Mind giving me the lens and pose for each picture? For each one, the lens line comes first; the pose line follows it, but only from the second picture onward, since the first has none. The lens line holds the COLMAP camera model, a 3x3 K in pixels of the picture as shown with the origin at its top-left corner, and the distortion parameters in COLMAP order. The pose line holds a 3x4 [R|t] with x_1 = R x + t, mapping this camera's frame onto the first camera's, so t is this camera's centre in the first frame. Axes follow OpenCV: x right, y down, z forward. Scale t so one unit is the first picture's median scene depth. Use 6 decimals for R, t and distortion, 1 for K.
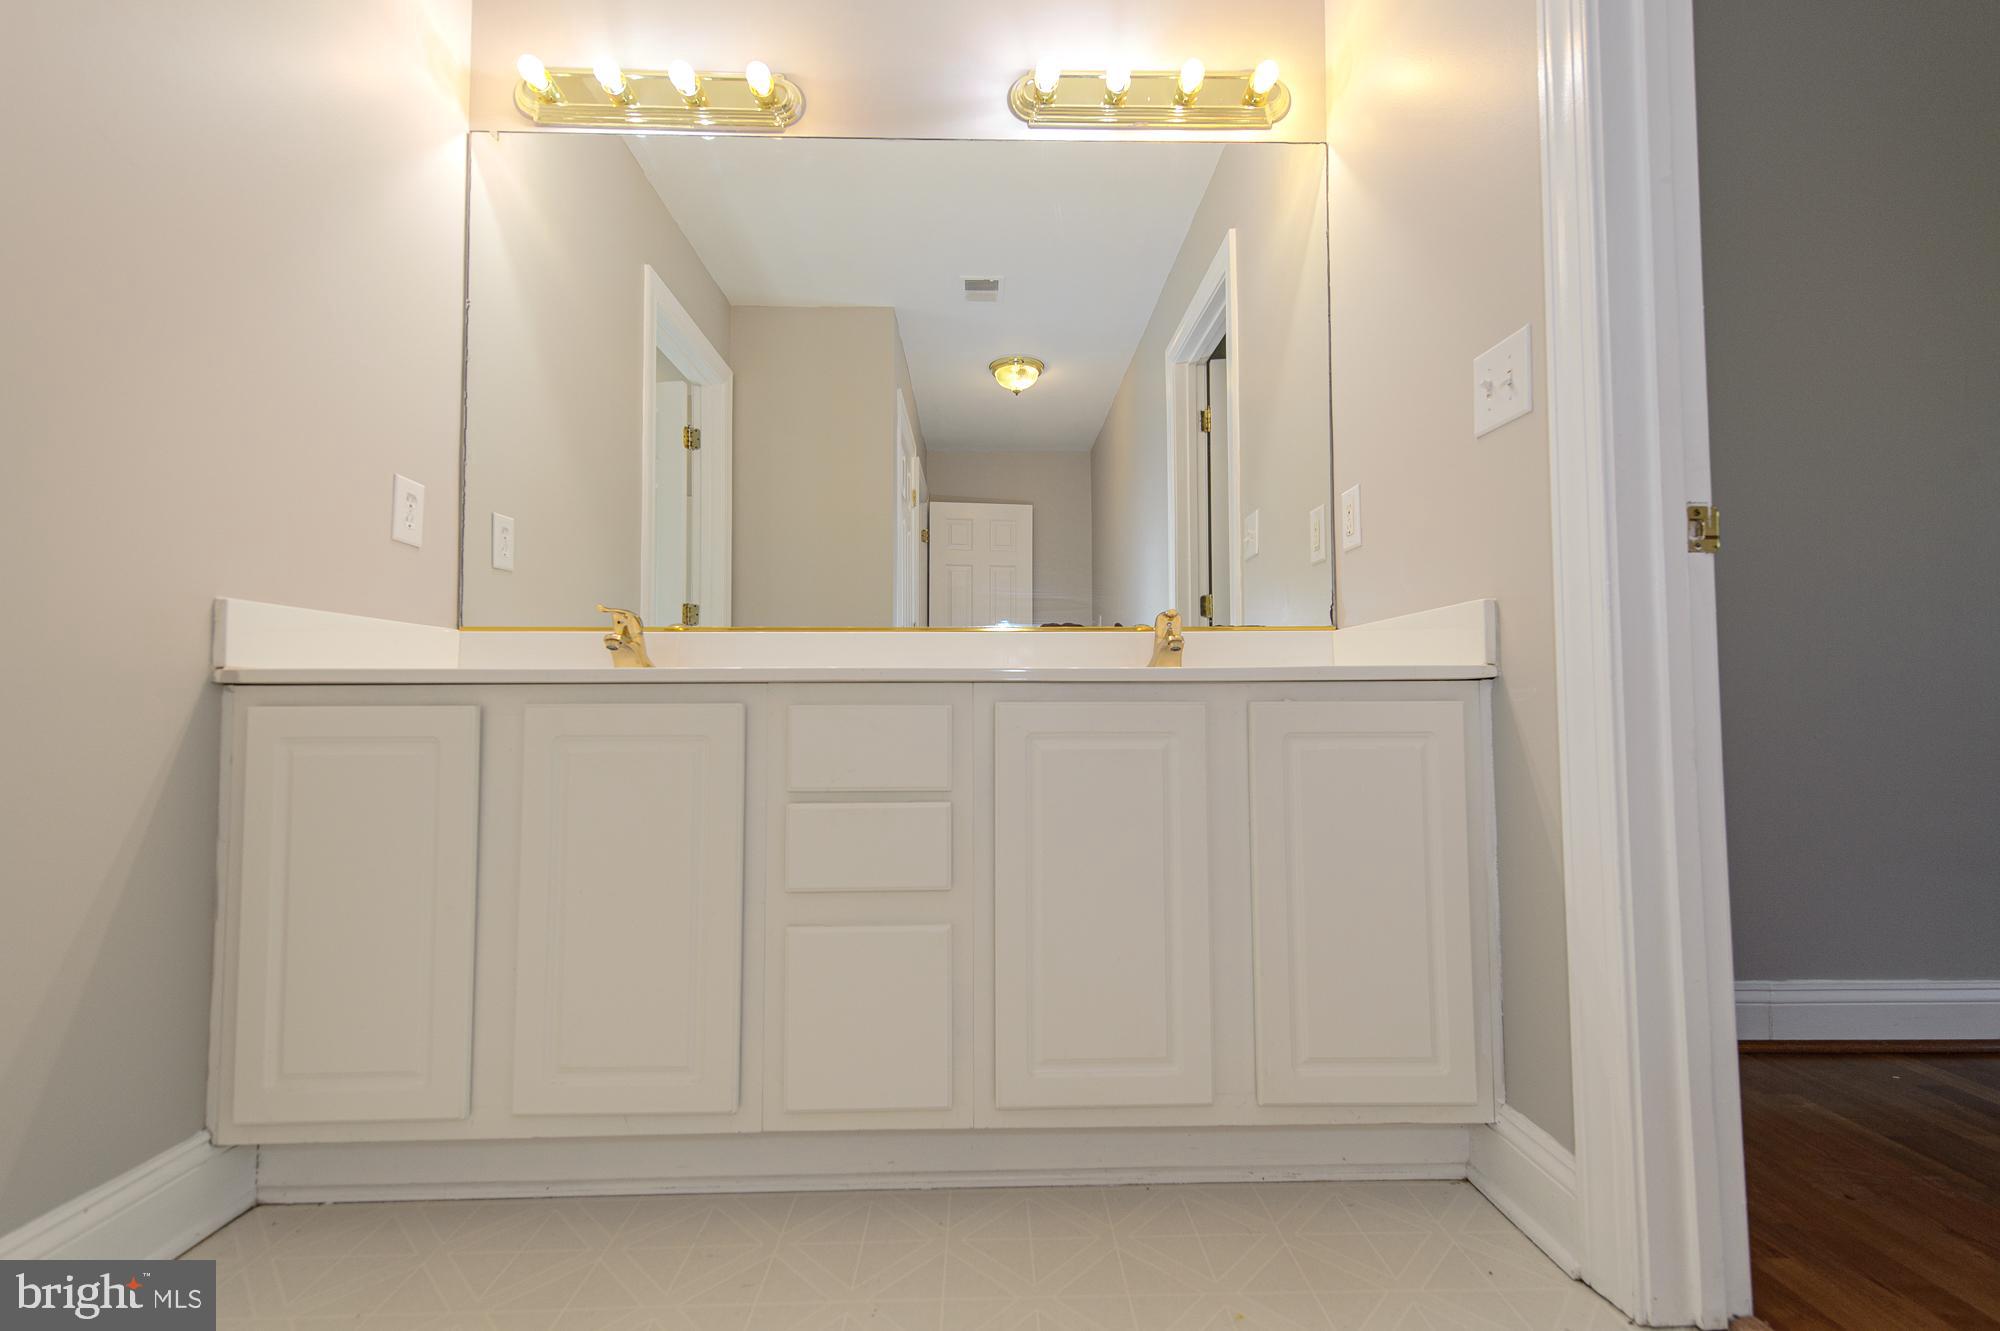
lens RADIAL K [[838.1, 0, 999.4], [0, 838.1, 665.5], [0, 0, 1]] dist [0.010136, -0.000772]
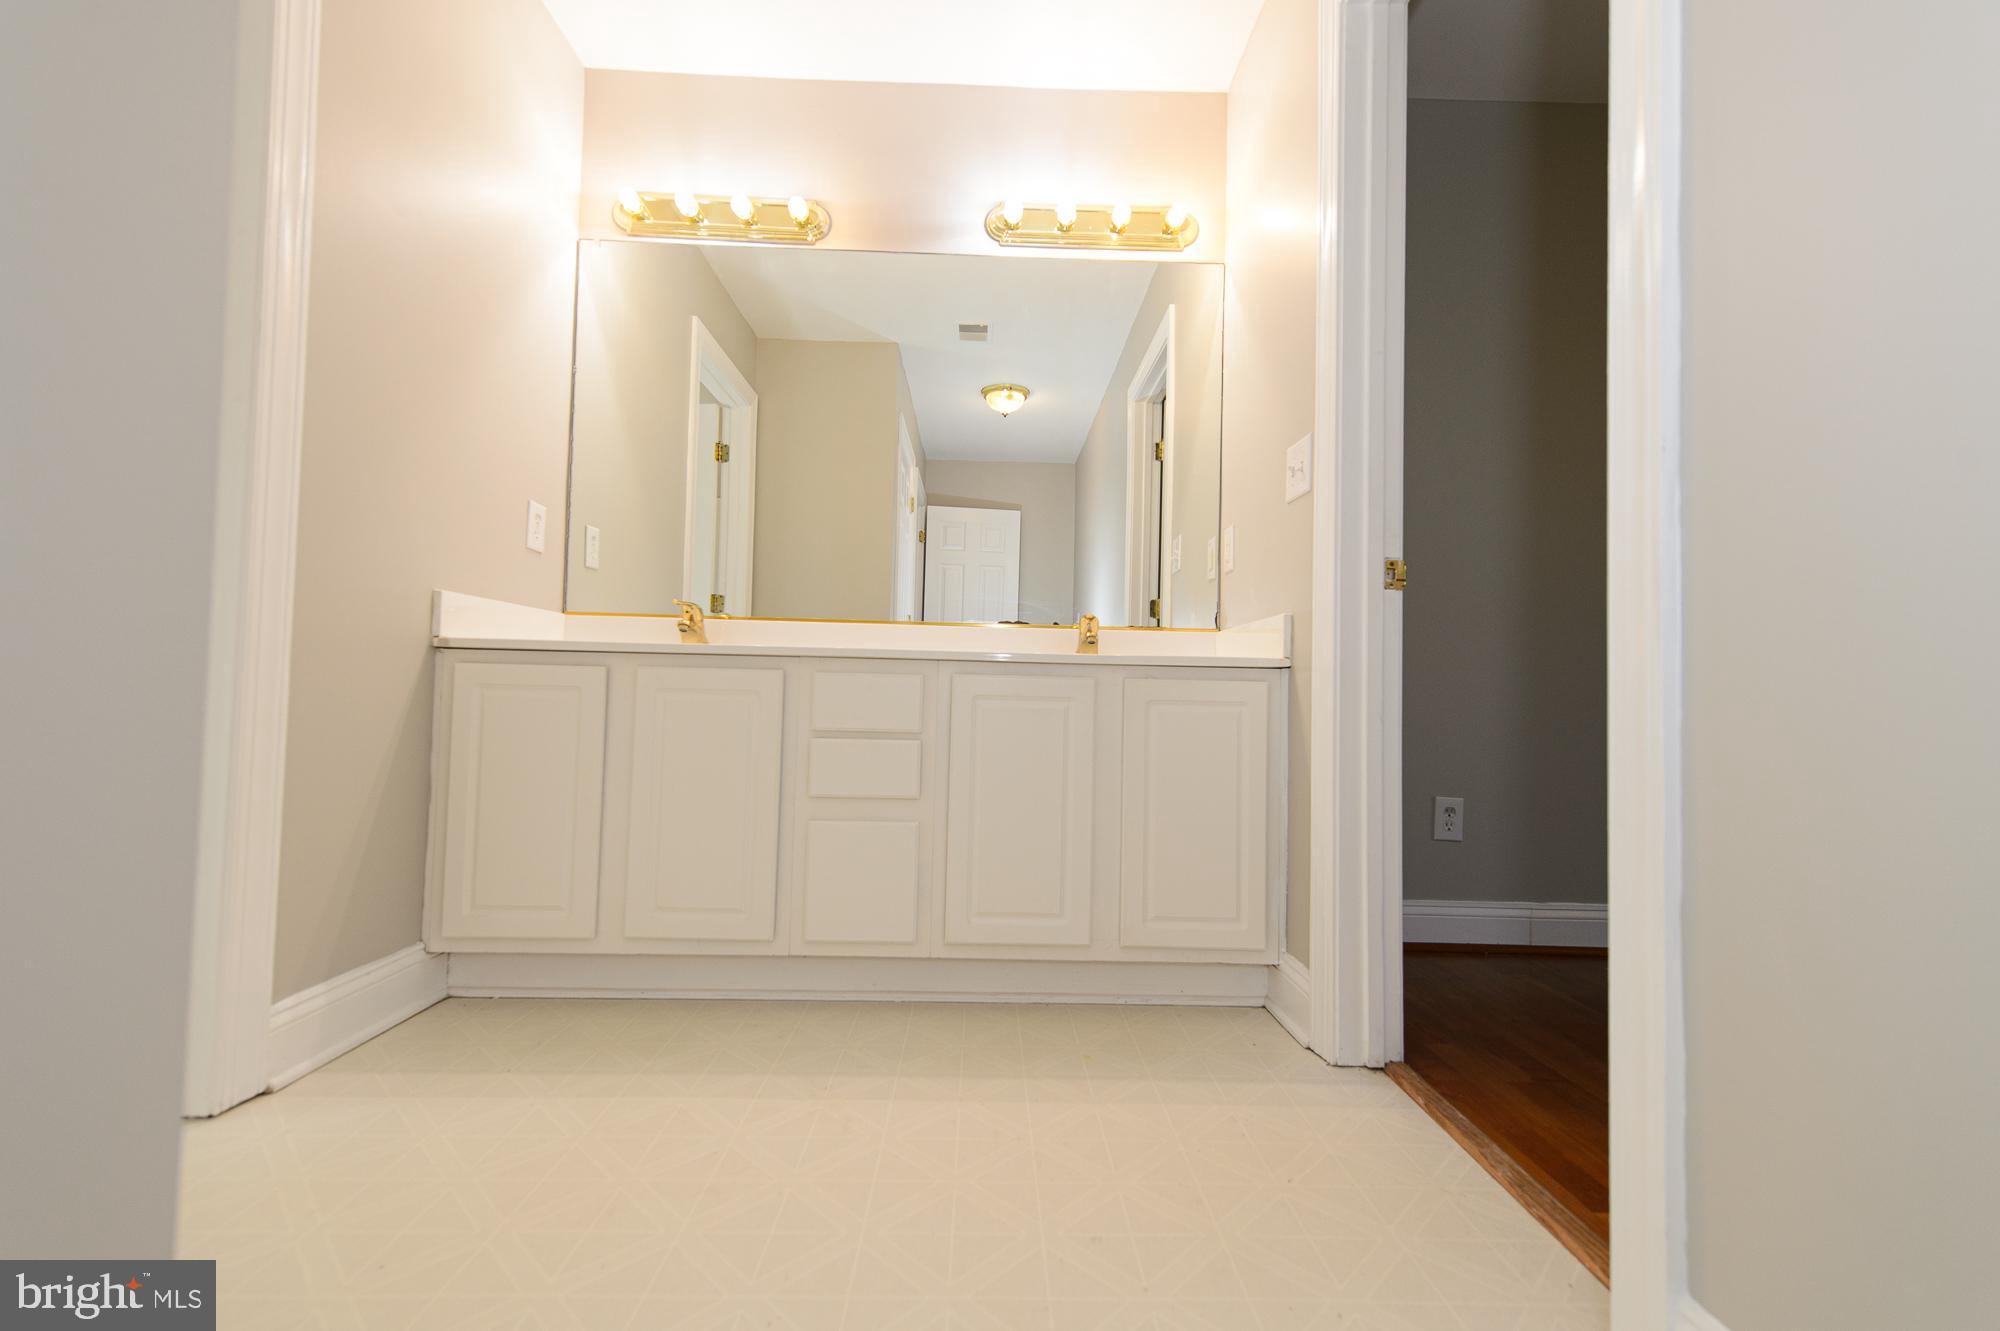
lens RADIAL K [[838.1, 0, 999.6], [0, 838.1, 665.9], [0, 0, 1]] dist [0.010136, -0.000772]
pose [[0.999615, 0.027742, 0.000897, 0.074154], [-0.027749, 0.999577, 0.008744, 0.013445], [-0.000654, -0.008766, 0.999961, -0.468292]]
